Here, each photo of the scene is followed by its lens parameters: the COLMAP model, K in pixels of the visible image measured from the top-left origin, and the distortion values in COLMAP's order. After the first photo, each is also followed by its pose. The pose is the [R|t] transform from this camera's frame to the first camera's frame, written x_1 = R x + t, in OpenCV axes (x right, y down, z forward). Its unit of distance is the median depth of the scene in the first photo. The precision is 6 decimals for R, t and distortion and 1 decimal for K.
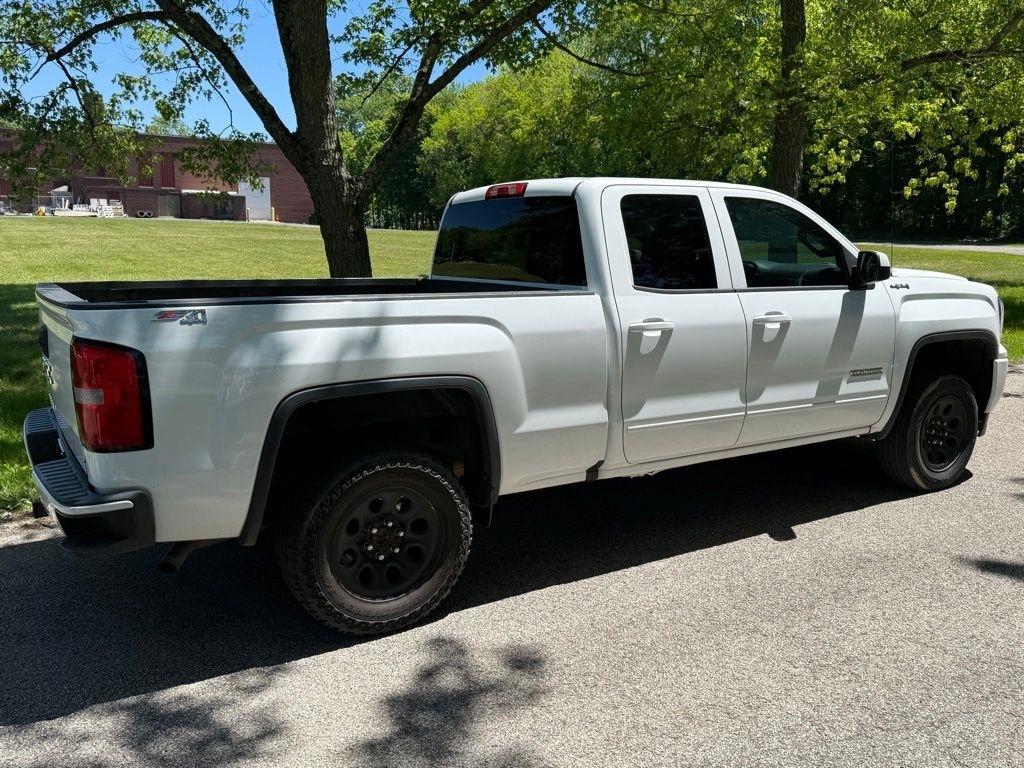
lens RADIAL K [[863.9, 0, 503.7], [0, 863.9, 383.0], [0, 0, 1]] dist [0.103344, -0.159725]
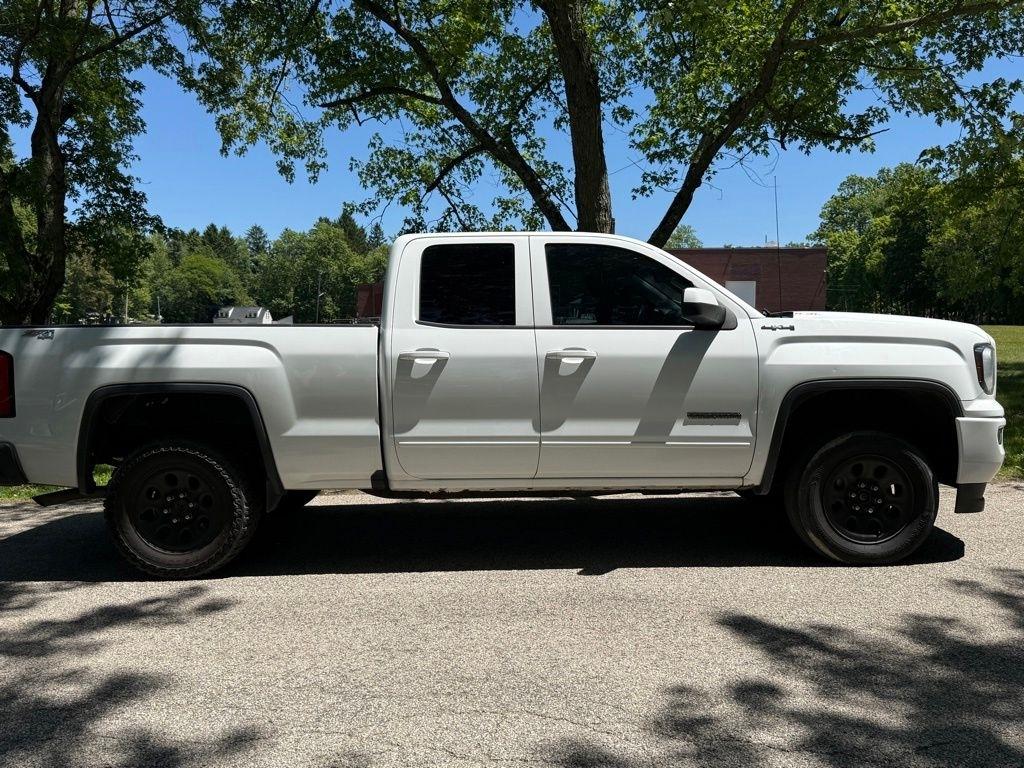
lens RADIAL K [[863.9, 0, 513.4], [0, 863.9, 389.8], [0, 0, 1]] dist [0.103344, -0.159725]
pose [[0.848853, 0.017968, -0.528324, 0.799468], [-0.076129, 0.993159, -0.088540, 0.065830], [0.523119, 0.115379, 0.844414, 0.097058]]
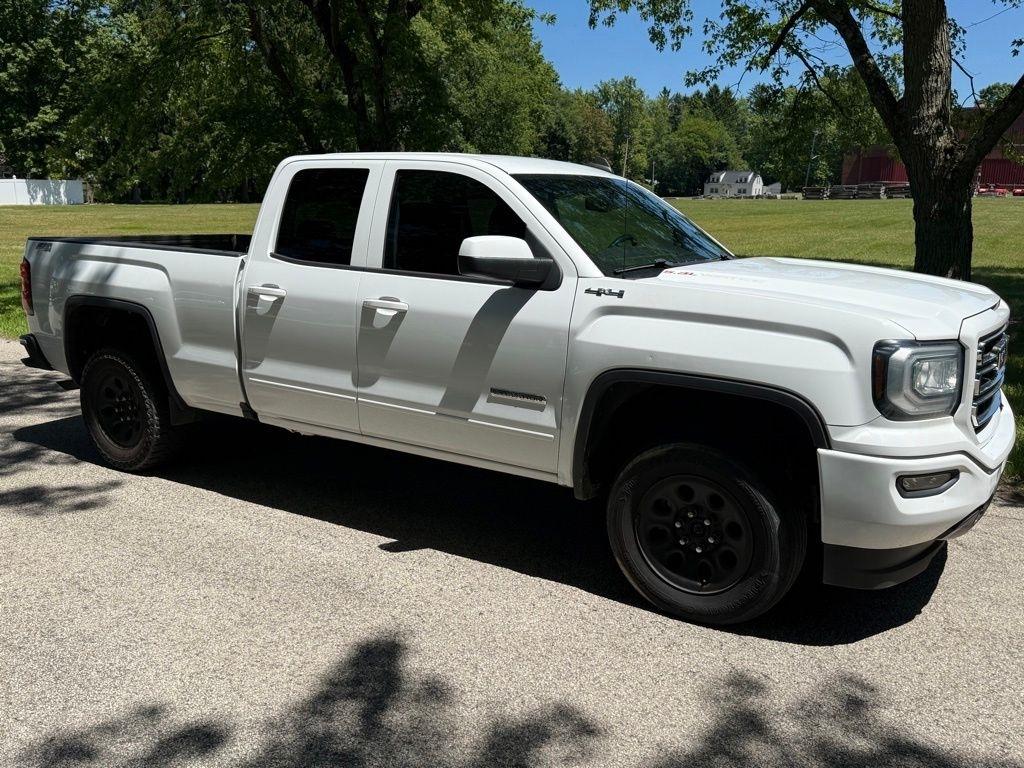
lens RADIAL K [[863.9, 0, 515.6], [0, 863.9, 397.3], [0, 0, 1]] dist [0.103344, -0.159725]
pose [[0.448380, 0.199116, -0.871383, 1.183619], [-0.168205, 0.976252, 0.136527, -0.125952], [0.877874, 0.085355, 0.471224, 0.704926]]
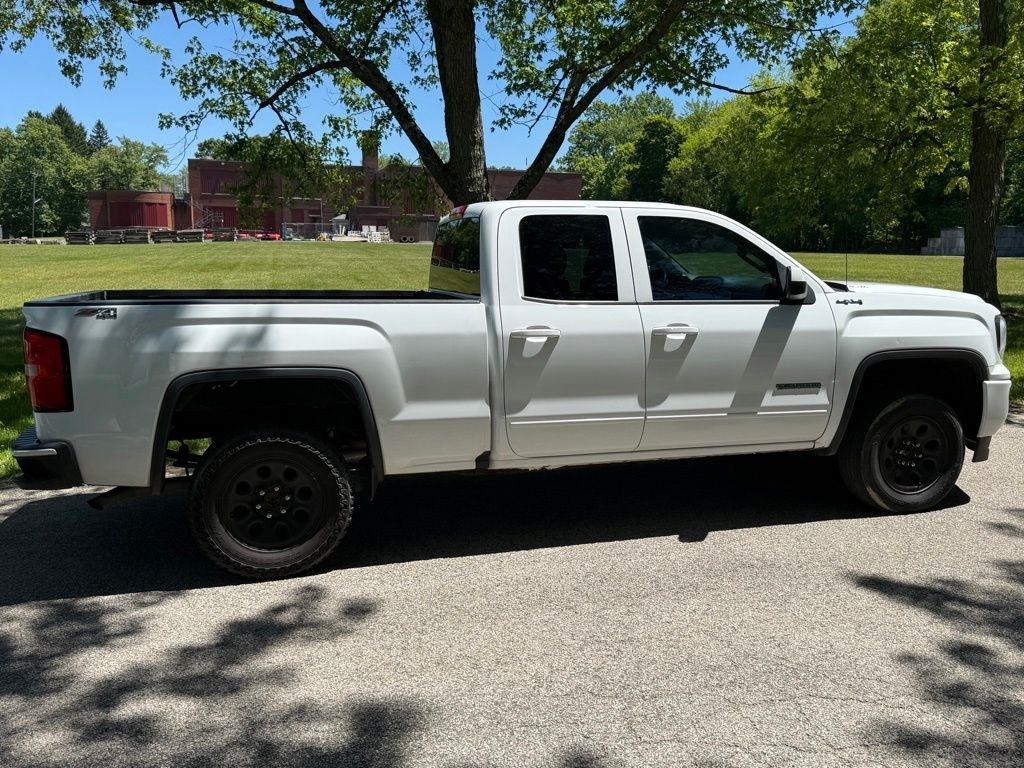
lens RADIAL K [[863.9, 0, 505.9], [0, 863.9, 389.8], [0, 0, 1]] dist [0.103344, -0.159725]
pose [[0.960011, 0.038742, -0.277269, 0.406962], [-0.043312, 0.999008, -0.010377, 0.018843], [0.276592, 0.021971, 0.960736, -0.066545]]
